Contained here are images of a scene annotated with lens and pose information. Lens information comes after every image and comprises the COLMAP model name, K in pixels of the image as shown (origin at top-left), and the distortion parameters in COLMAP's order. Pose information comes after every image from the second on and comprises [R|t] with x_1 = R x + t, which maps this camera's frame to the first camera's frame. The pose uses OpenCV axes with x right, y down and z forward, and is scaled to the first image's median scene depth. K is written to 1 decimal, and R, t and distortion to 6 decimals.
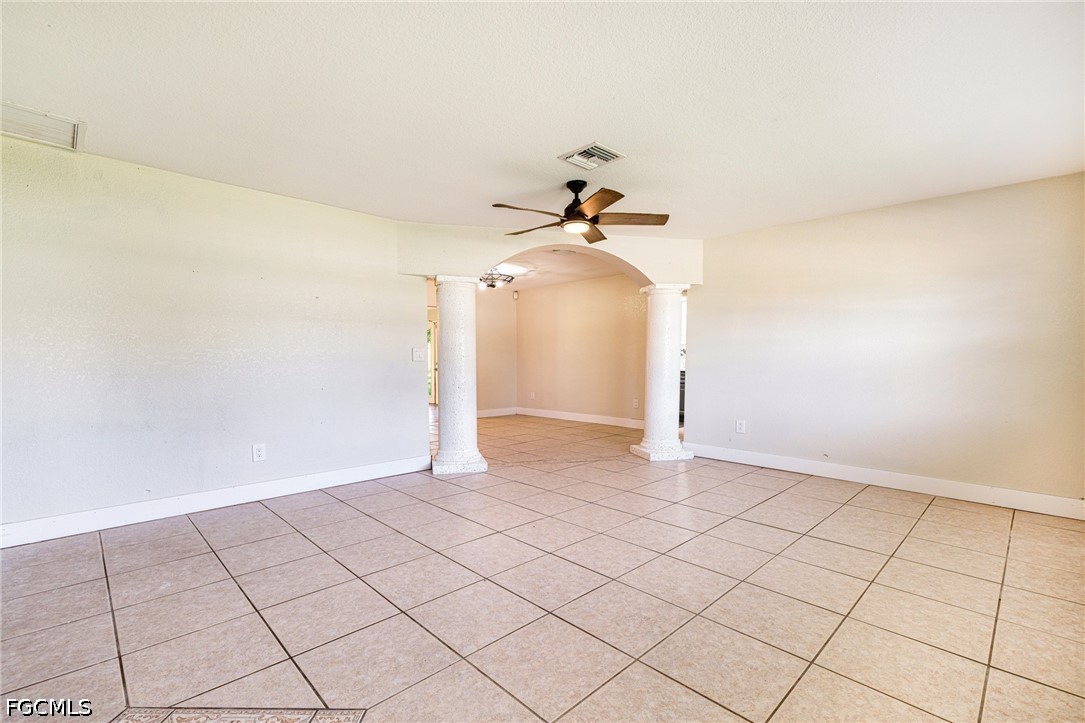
lens RADIAL K [[481.9, 0, 541.3], [0, 481.9, 360.0], [0, 0, 1]] dist [0.004103, 0.000168]
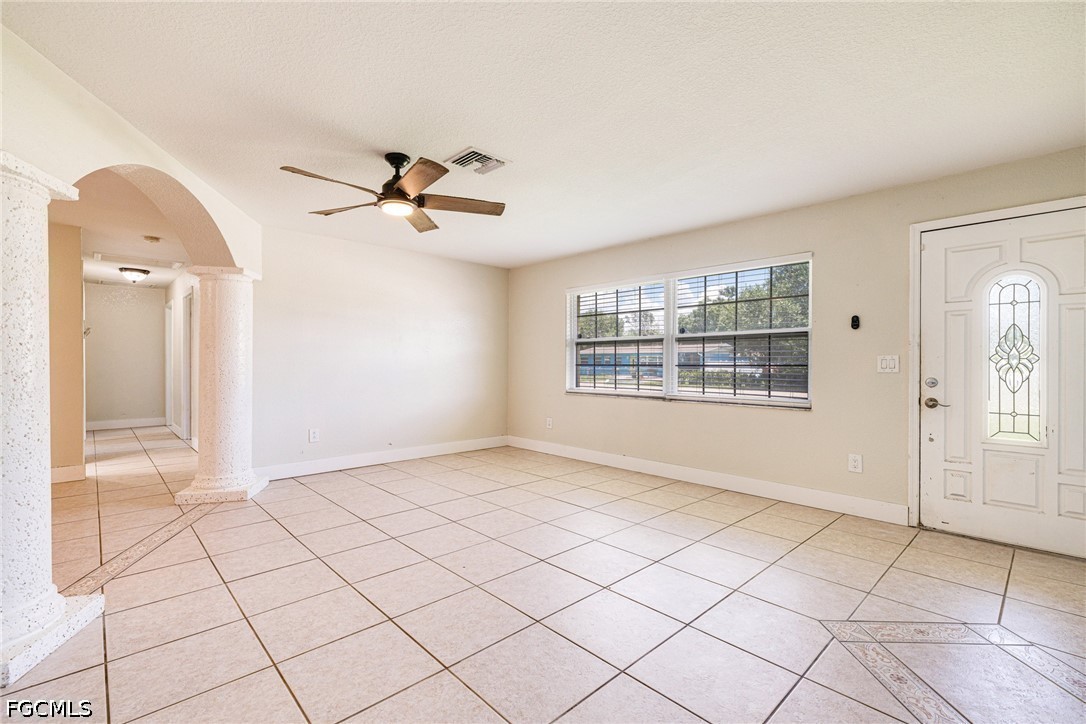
lens RADIAL K [[482.3, 0, 541.9], [0, 482.3, 362.2], [0, 0, 1]] dist [0.004103, 0.000168]
pose [[0.017851, -0.004040, 0.999833, -0.713827], [0.003329, 0.999987, 0.003981, -0.012009], [-0.999835, 0.003257, 0.017864, 0.708978]]
